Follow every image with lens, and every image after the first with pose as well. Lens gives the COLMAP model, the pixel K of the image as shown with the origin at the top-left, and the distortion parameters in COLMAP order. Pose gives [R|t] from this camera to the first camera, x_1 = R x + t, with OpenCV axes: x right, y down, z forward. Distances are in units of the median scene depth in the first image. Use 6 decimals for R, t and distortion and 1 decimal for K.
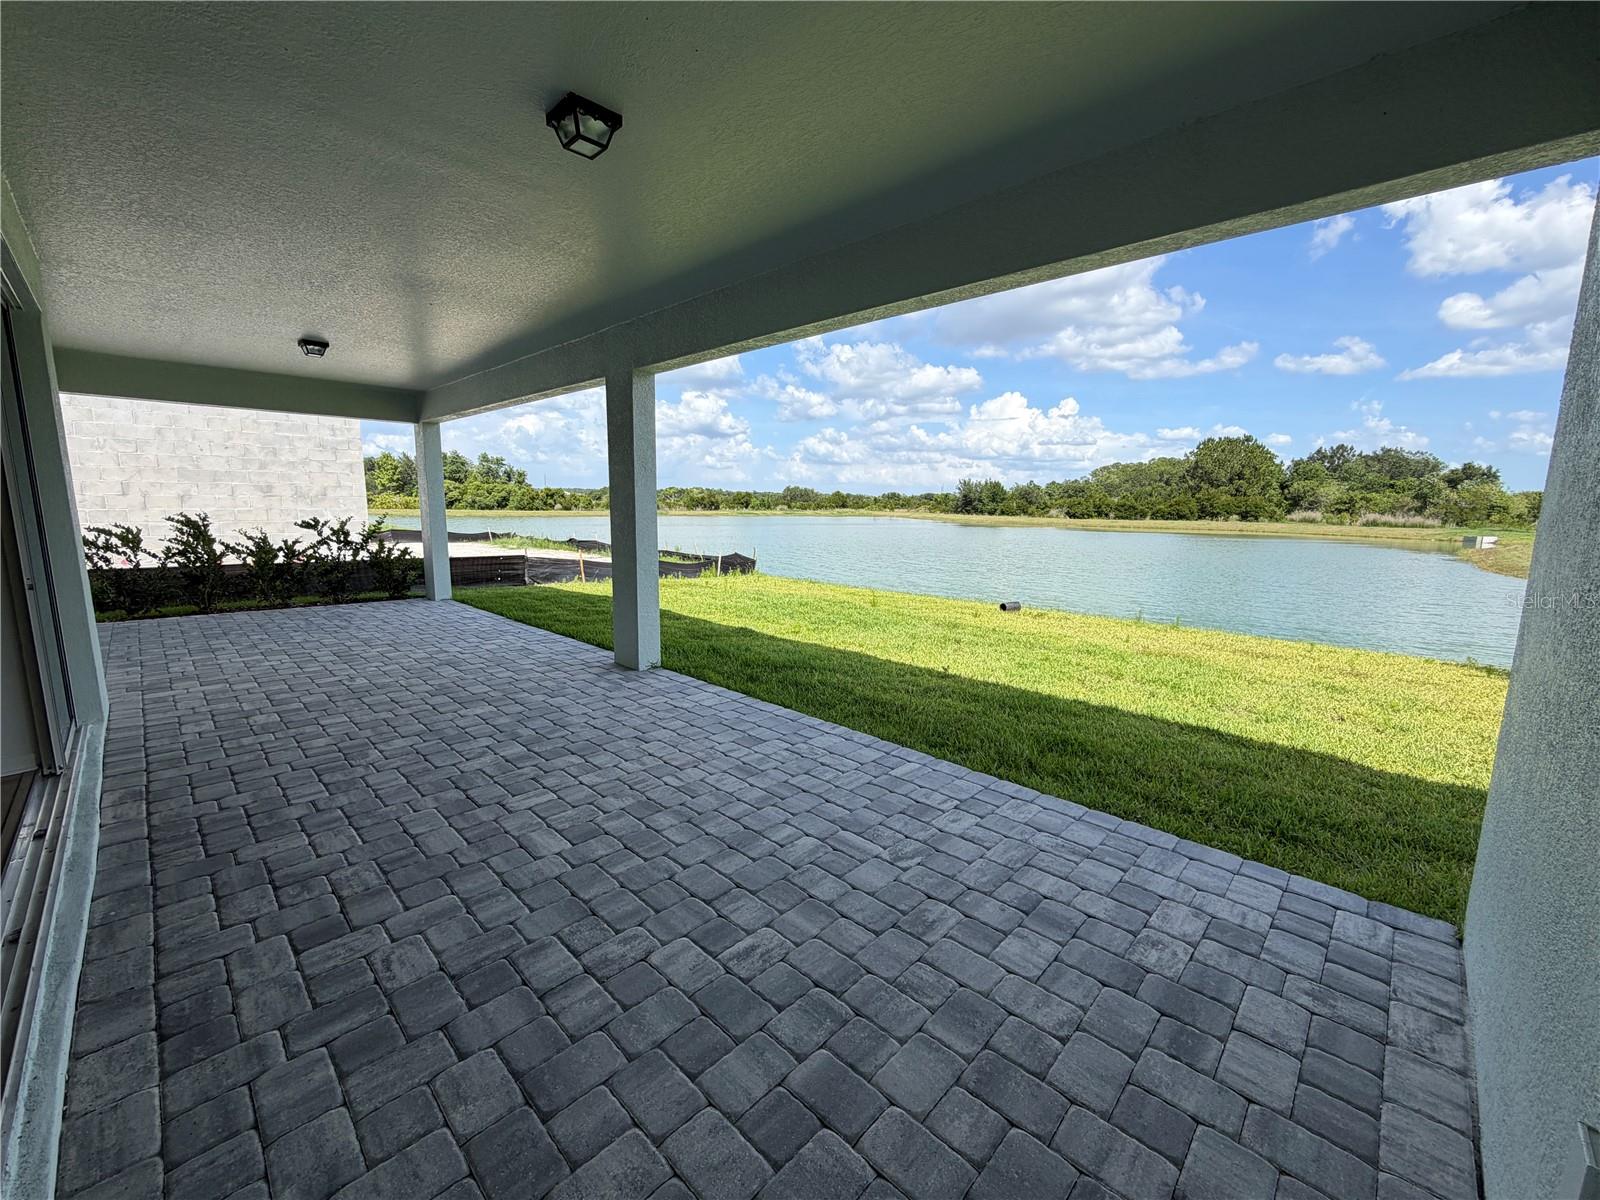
lens RADIAL K [[635.6, 0, 789.3], [0, 635.6, 601.3], [0, 0, 1]] dist [0.001433, -0.000188]
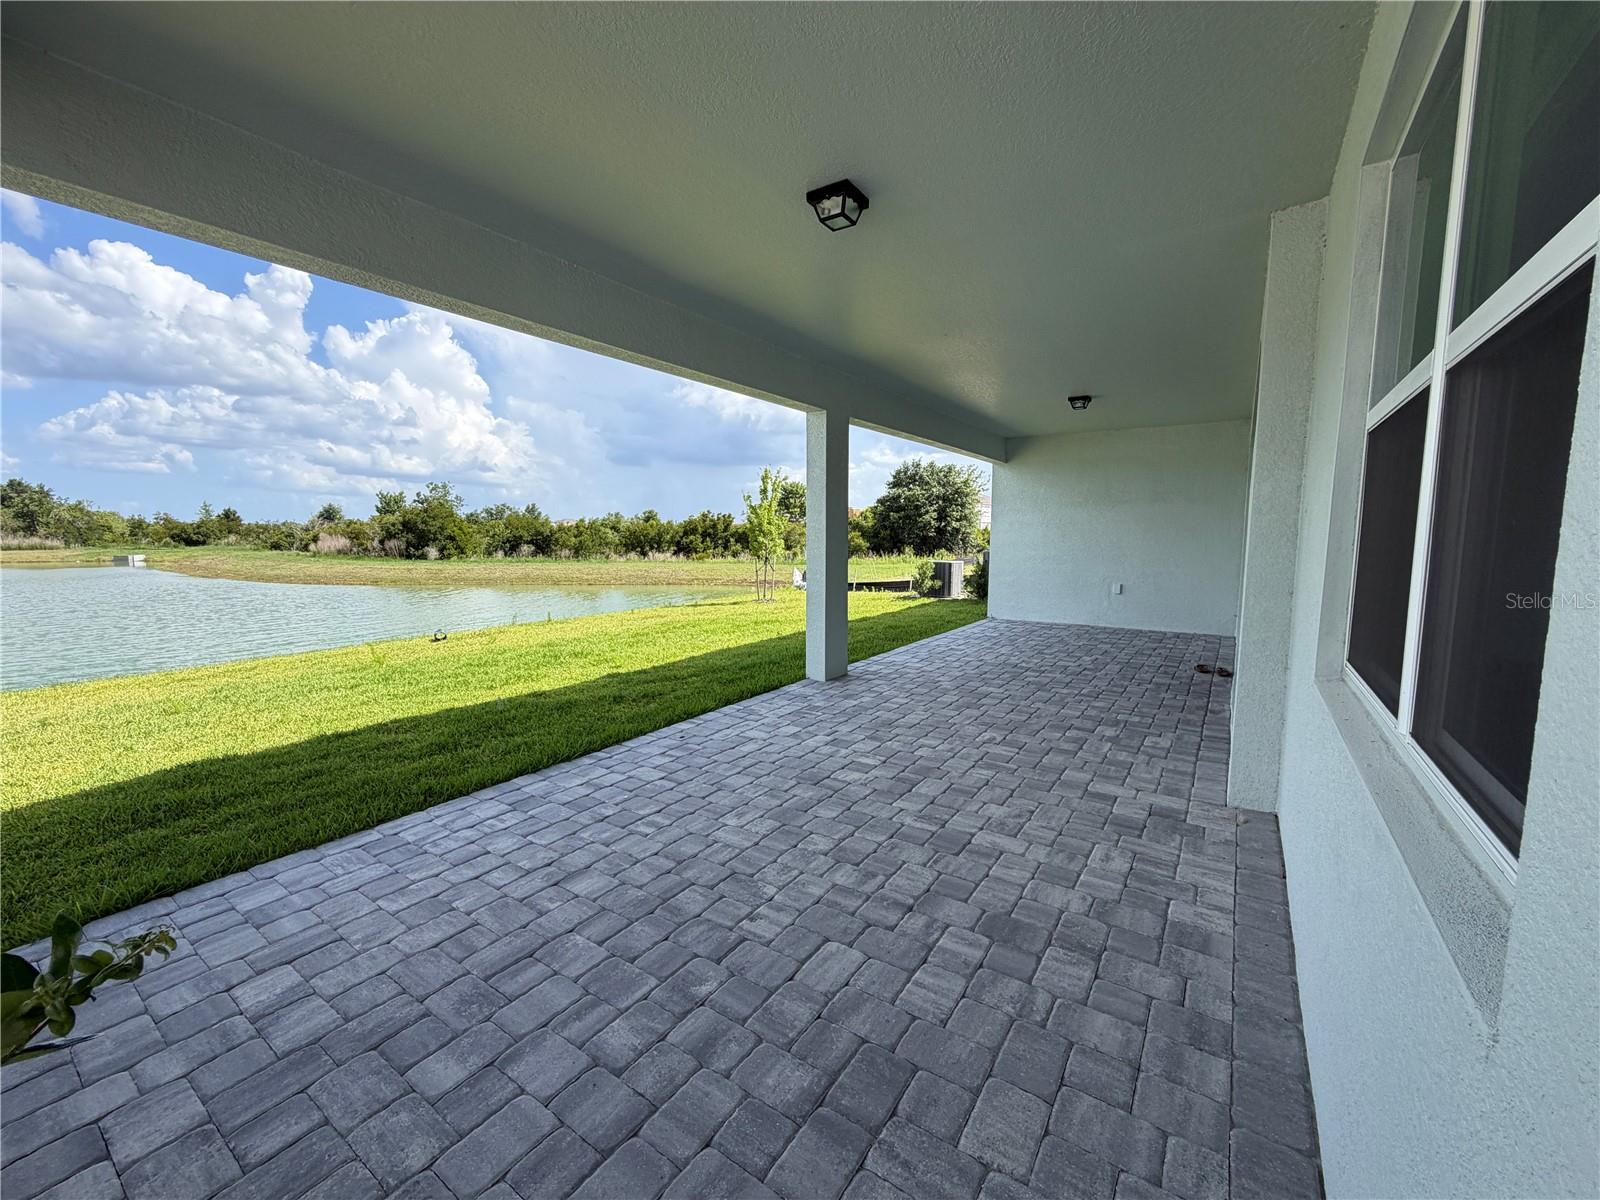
lens RADIAL K [[635.6, 0, 789.3], [0, 635.6, 601.3], [0, 0, 1]] dist [0.001433, -0.000188]
pose [[-0.161526, -0.116101, 0.980015, -1.493748], [0.145300, 0.979435, 0.139981, -0.220804], [-0.976113, 0.165007, -0.141335, 1.385697]]
